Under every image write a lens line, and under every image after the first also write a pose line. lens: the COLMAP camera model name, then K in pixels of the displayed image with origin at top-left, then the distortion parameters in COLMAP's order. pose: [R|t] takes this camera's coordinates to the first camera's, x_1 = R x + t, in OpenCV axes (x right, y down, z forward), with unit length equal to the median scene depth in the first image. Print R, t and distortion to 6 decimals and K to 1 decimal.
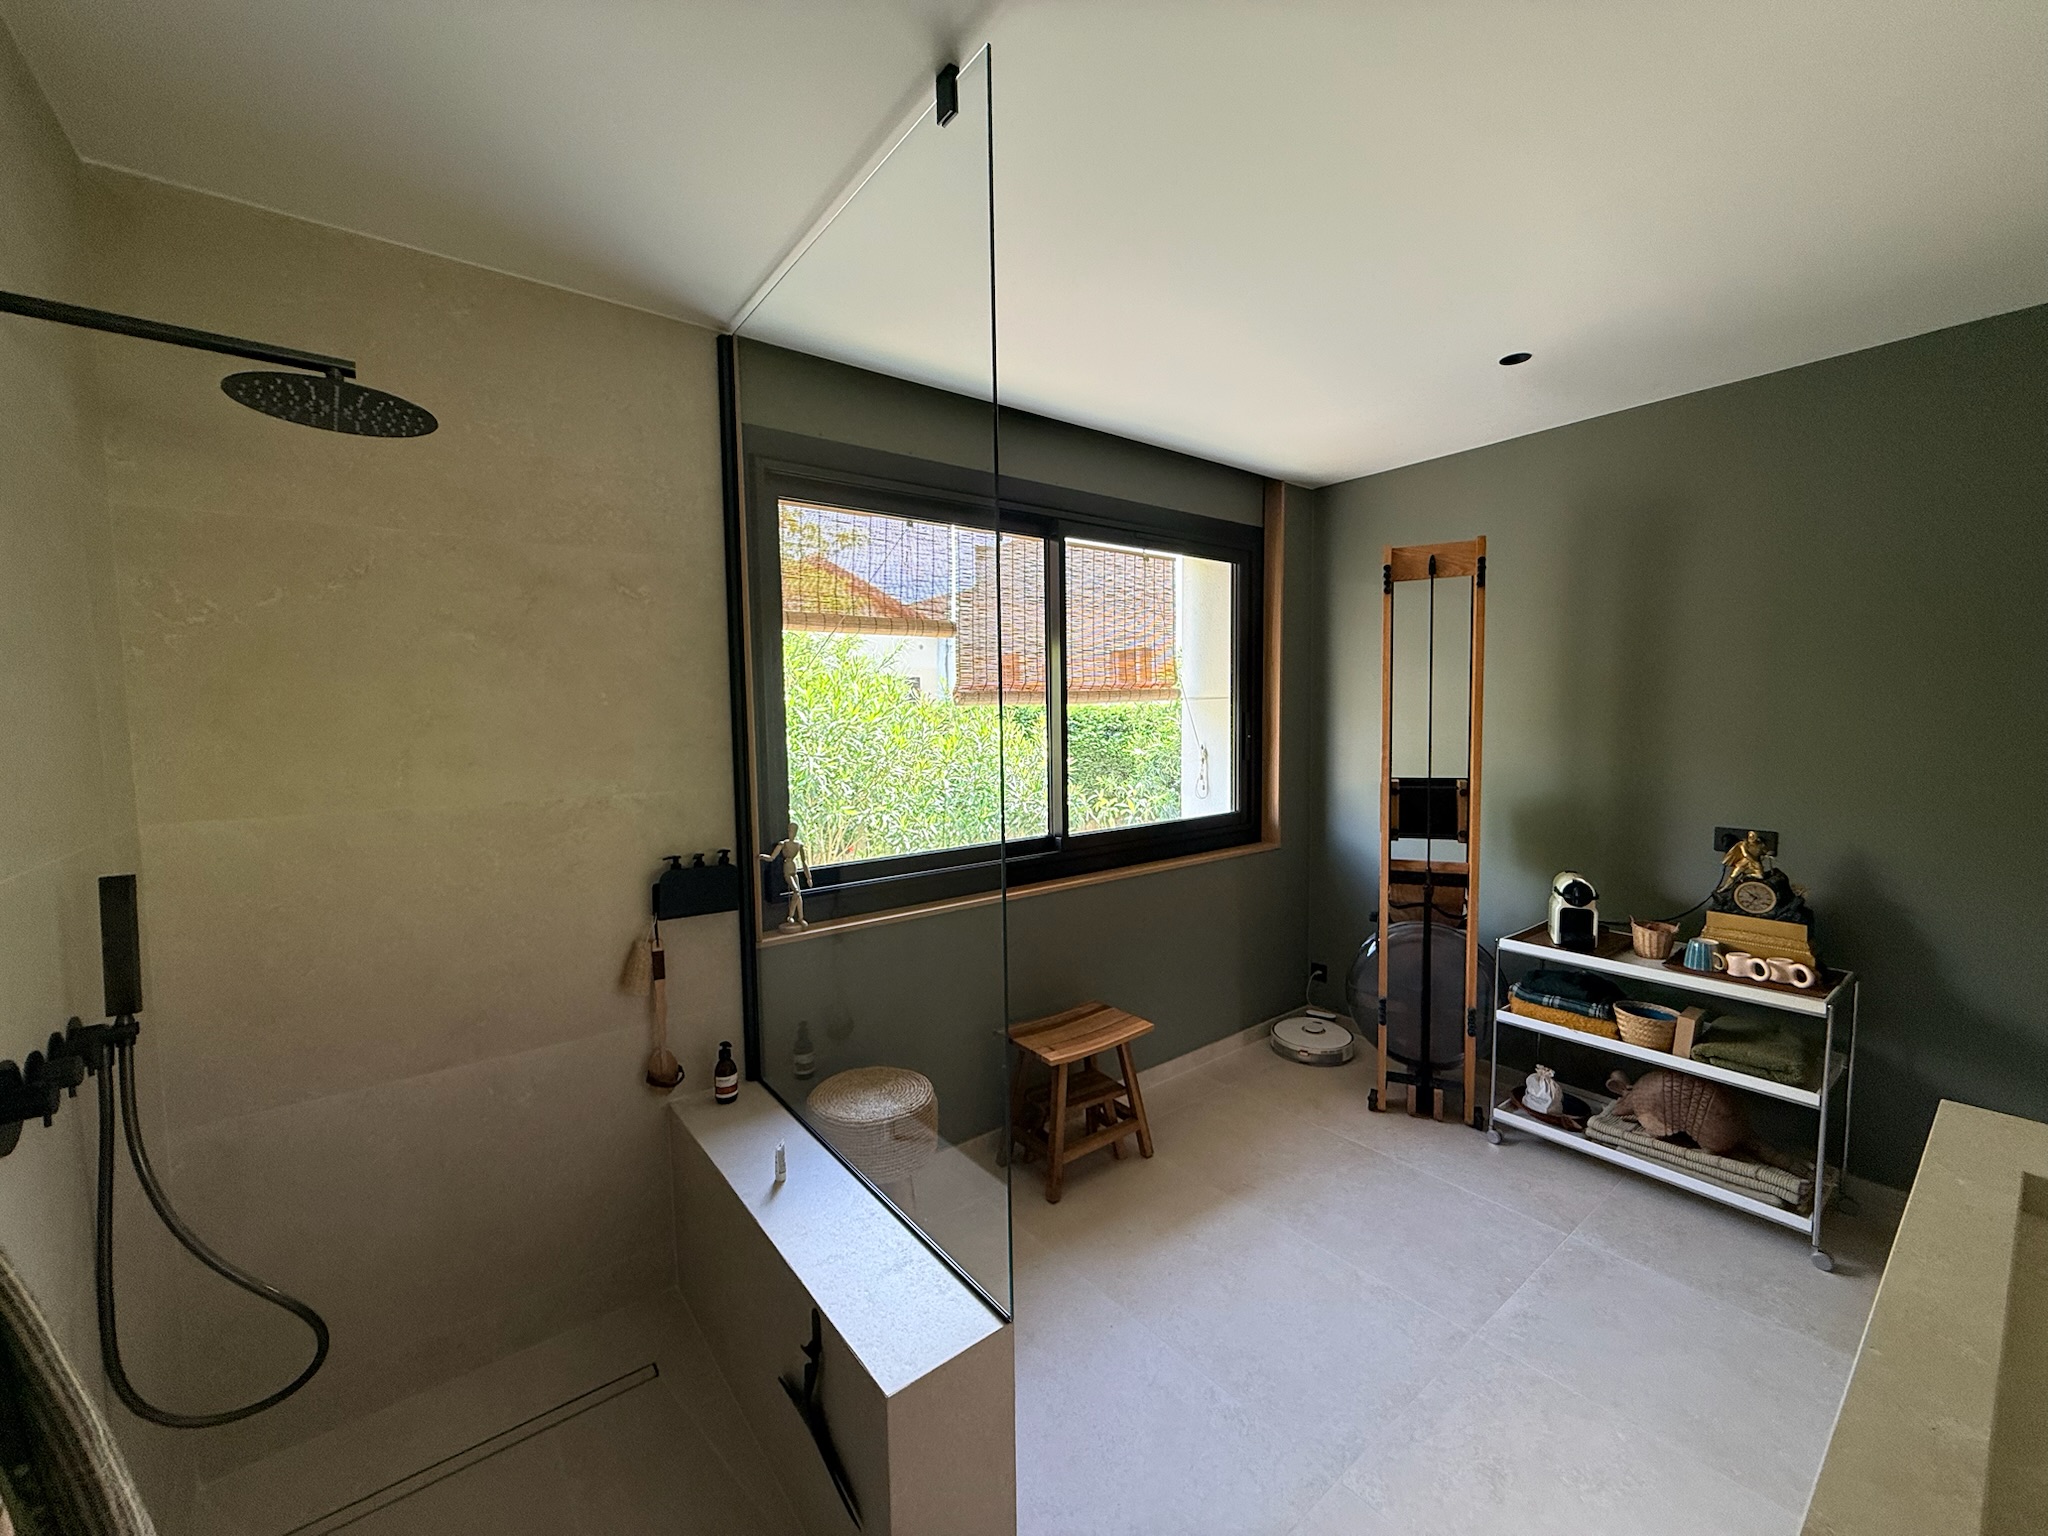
lens RADIAL K [[826.4, 0, 1020.8], [0, 826.4, 764.3], [0, 0, 1]] dist [0.001488, -0.000978]
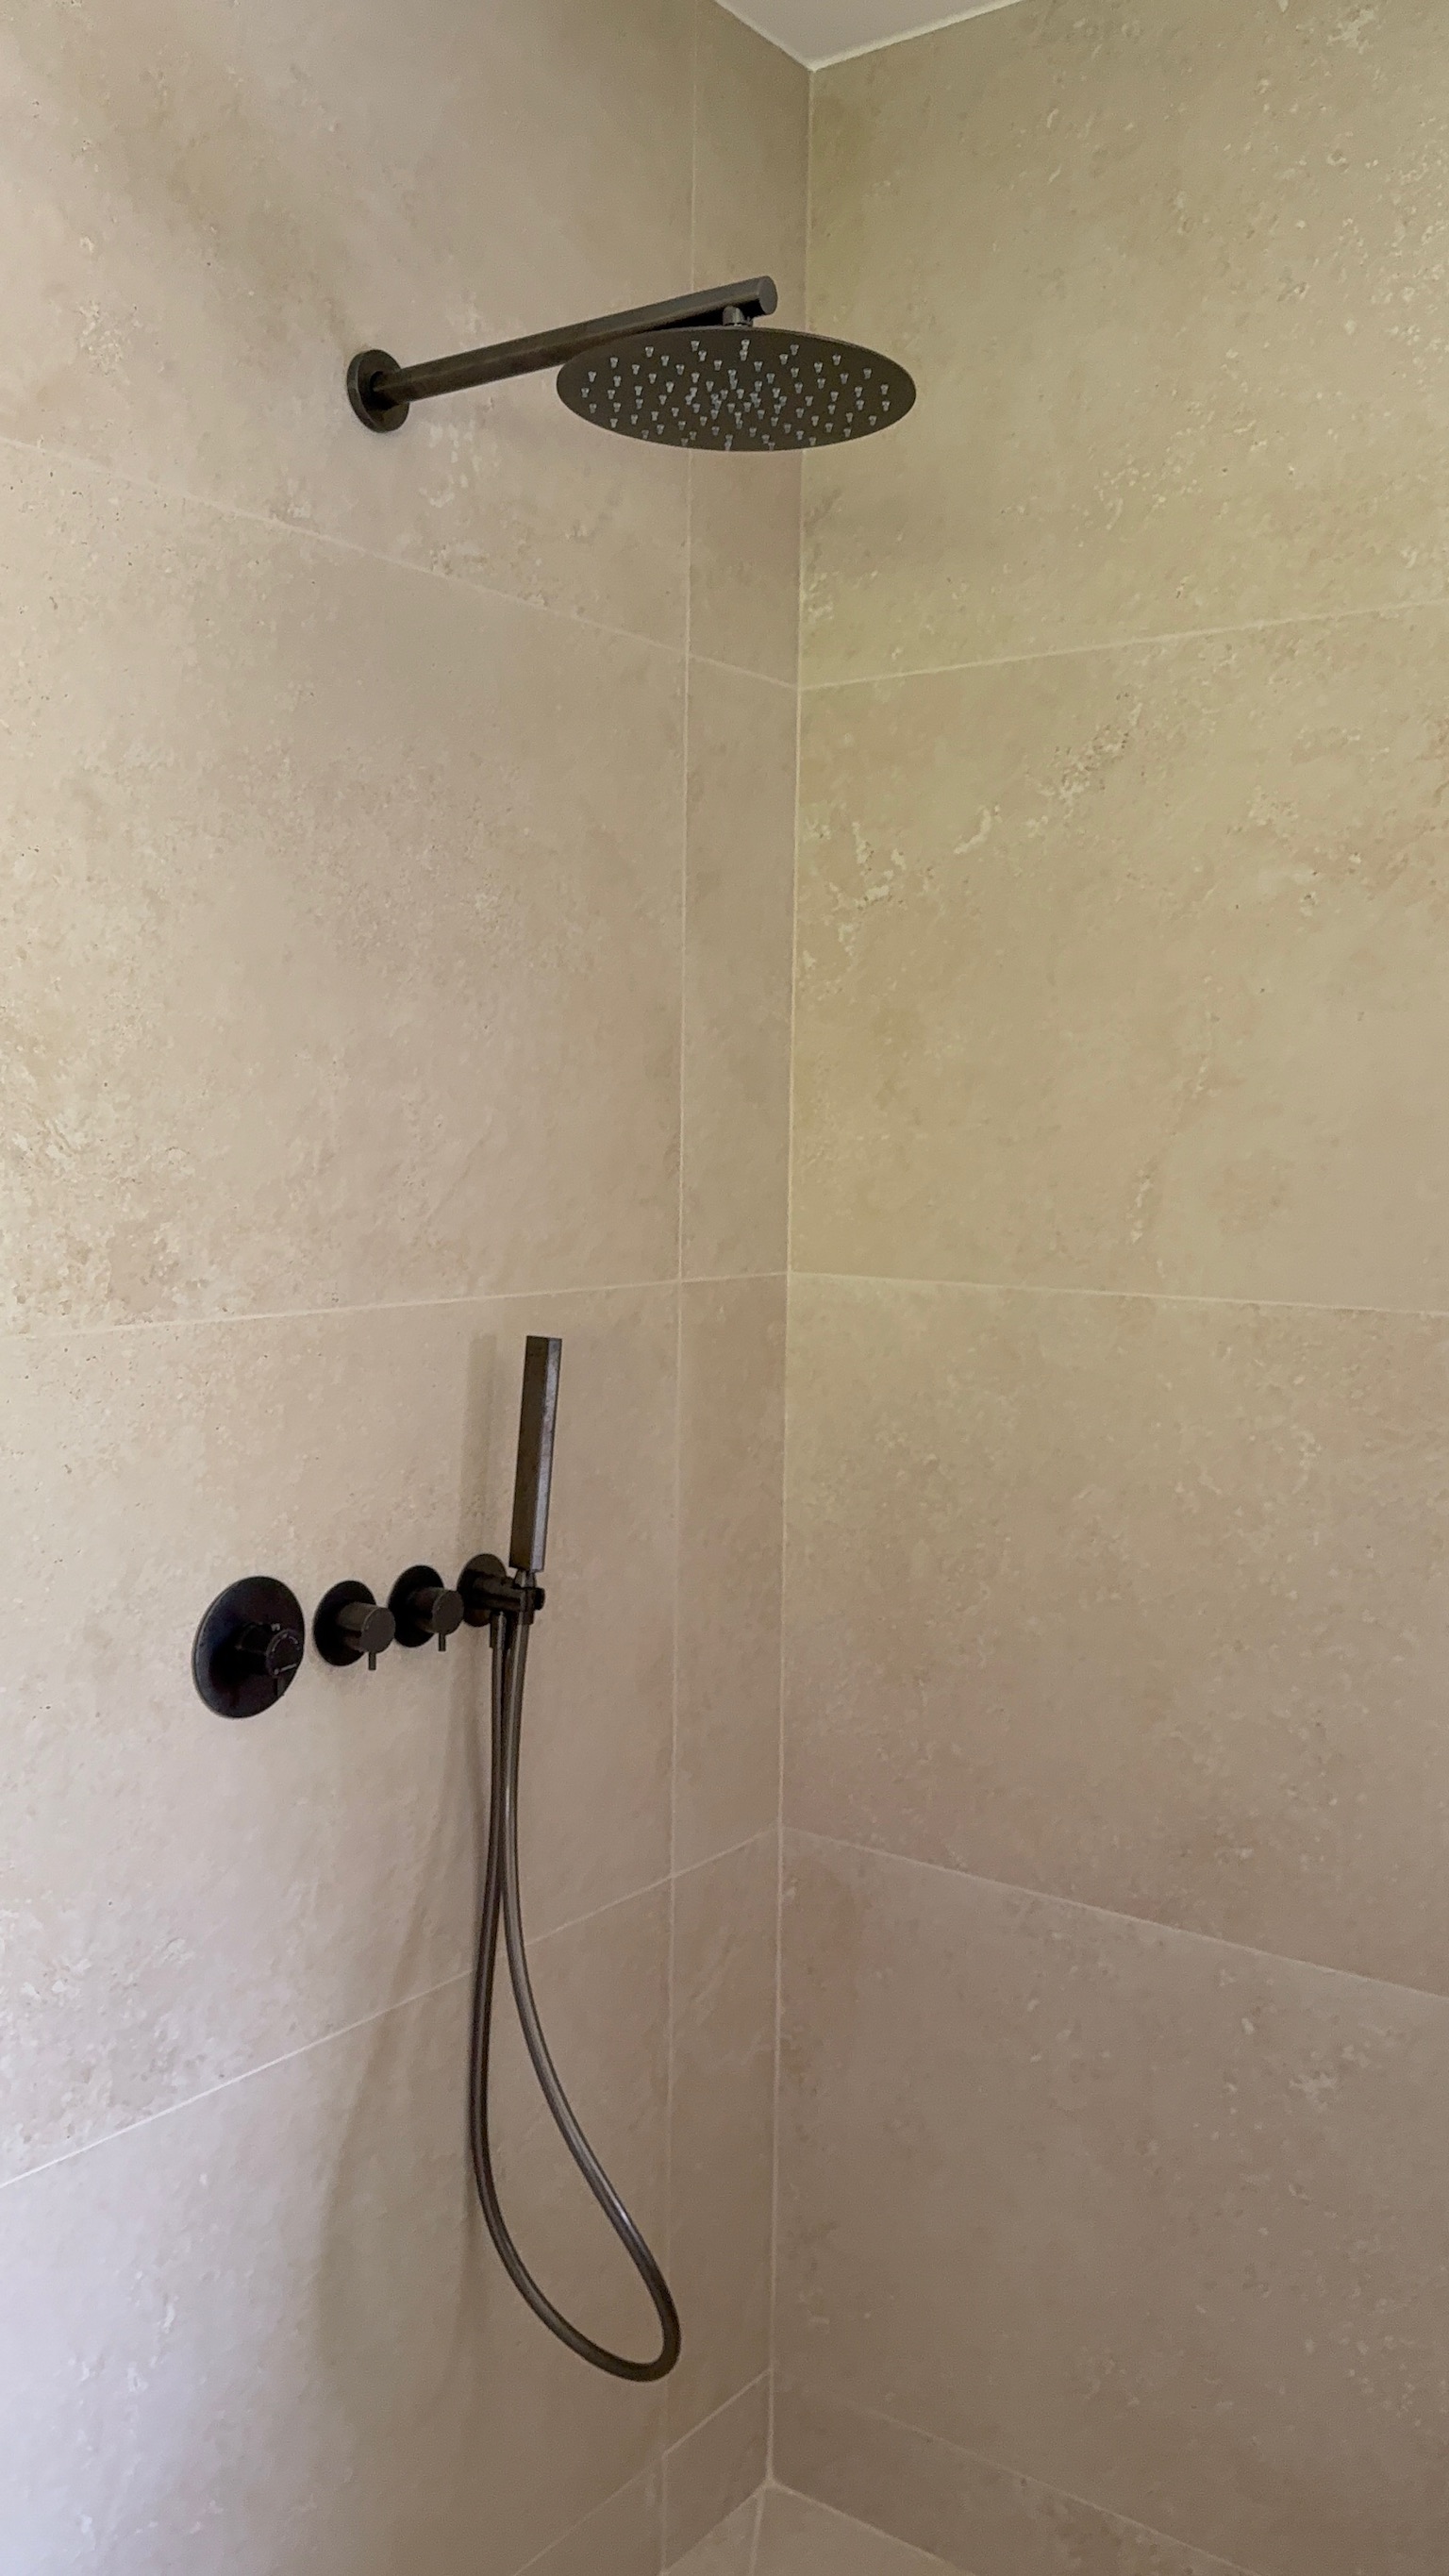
lens RADIAL K [[2096.7, 0, 722.4], [0, 2096.7, 1295.9], [0, 0, 1]] dist [0.156289, -0.288505]
pose [[0.260385, 0.102272, -0.960073, 0.287443], [-0.072097, 0.993657, 0.086296, -0.027984], [0.962809, 0.046748, 0.266107, 0.552143]]
